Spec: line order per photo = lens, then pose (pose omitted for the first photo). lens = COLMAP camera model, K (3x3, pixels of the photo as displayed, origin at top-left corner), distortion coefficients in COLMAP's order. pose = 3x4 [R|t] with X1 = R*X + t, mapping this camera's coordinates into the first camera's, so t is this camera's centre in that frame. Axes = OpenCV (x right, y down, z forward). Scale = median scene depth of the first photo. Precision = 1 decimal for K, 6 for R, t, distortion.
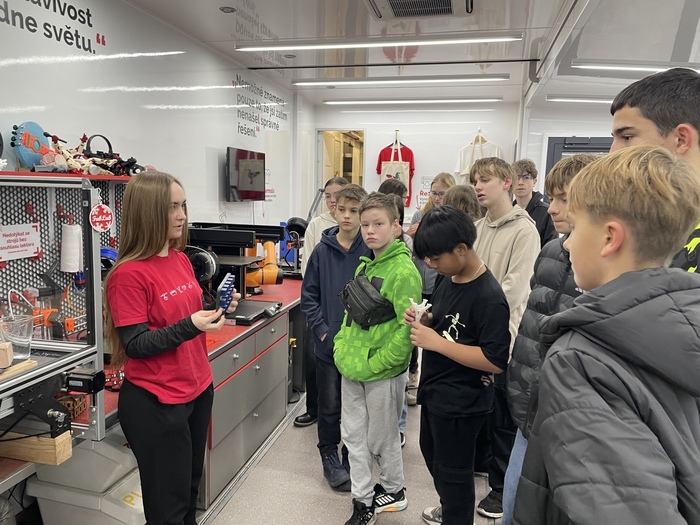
lens RADIAL K [[526.1, 0, 350.0], [0, 526.1, 262.5], [0, 0, 1]] dist [0.097938, -0.119923]
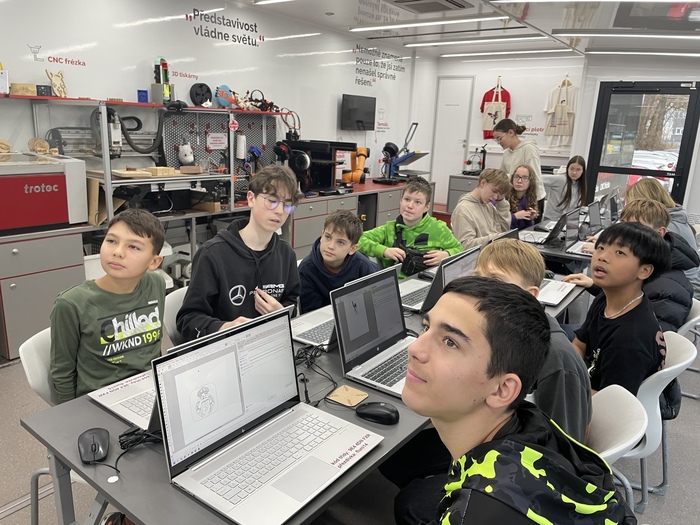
lens RADIAL K [[526.1, 0, 350.0], [0, 526.1, 262.5], [0, 0, 1]] dist [0.097938, -0.119923]
pose [[0.921359, 0.110835, -0.372578, 0.400118], [-0.071667, 0.990492, 0.117424, 0.085208], [0.382050, -0.081488, 0.920542, -0.450534]]
